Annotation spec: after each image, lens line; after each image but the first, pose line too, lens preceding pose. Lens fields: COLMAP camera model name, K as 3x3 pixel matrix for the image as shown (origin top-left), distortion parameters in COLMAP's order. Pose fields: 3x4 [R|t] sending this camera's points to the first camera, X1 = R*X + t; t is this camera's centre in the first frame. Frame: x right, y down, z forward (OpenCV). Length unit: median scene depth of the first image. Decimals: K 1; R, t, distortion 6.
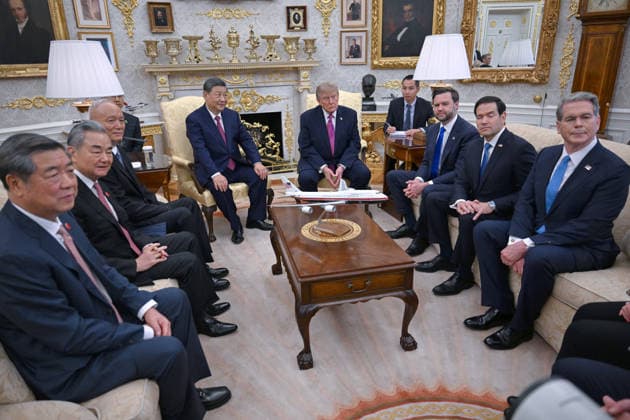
lens RADIAL K [[423.1, 0, 310.0], [0, 423.1, 209.6], [0, 0, 1]] dist [0.021371, -0.006814]
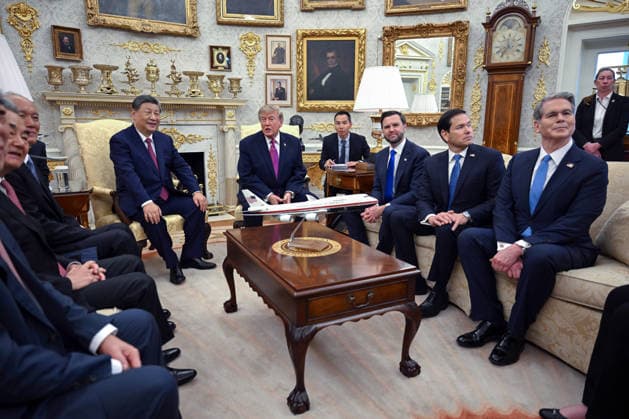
lens RADIAL K [[422.4, 0, 309.4], [0, 422.4, 212.3], [0, 0, 1]] dist [0.021371, -0.006814]
pose [[0.972090, -0.016186, 0.234051, -0.077419], [0.049858, 0.989082, -0.138674, 0.052252], [-0.229251, 0.146473, 0.962284, 0.081070]]
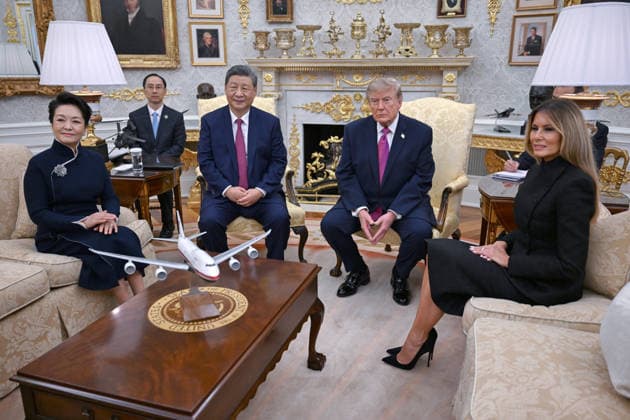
lens RADIAL K [[494.2, 0, 316.9], [0, 494.2, 209.4], [0, 0, 1]] dist [0.001401, -0.001344]
pose [[0.862285, 0.161501, -0.479981, 0.266590], [-0.191795, 0.981330, -0.014368, -0.057998], [0.468699, 0.104448, 0.877161, 0.236087]]
